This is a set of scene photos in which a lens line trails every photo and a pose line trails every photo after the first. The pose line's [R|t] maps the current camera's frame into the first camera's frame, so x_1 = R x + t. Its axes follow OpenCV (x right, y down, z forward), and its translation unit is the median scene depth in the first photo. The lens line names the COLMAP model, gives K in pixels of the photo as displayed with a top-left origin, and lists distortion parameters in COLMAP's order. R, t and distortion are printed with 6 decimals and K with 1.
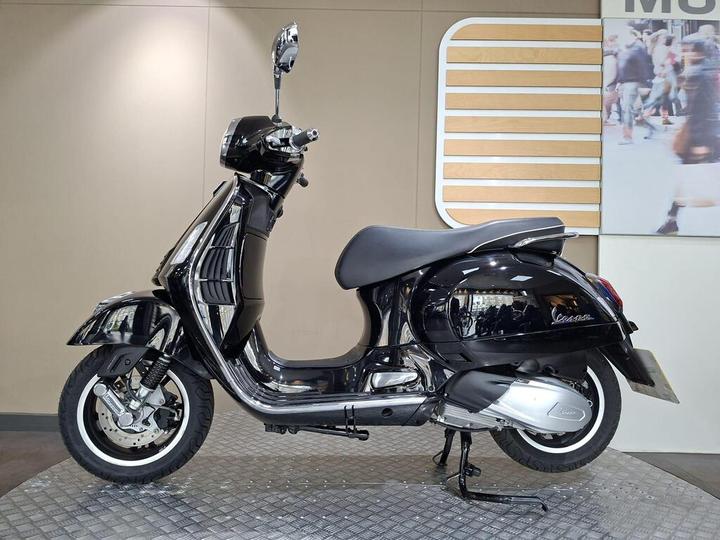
lens RADIAL K [[481.1, 0, 355.6], [0, 481.1, 265.4], [0, 0, 1]] dist [0.014302, -0.025758]
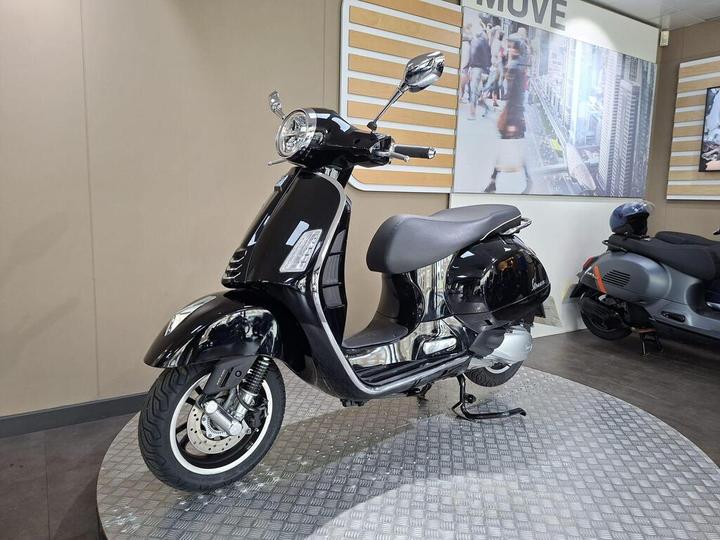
lens RADIAL K [[481.1, 0, 332.7], [0, 481.1, 263.1], [0, 0, 1]] dist [0.014302, -0.025758]
pose [[0.854708, -0.075482, 0.513592, -0.420455], [-0.022705, 0.982989, 0.182254, -0.104650], [-0.518612, -0.167435, 0.838455, 0.071854]]
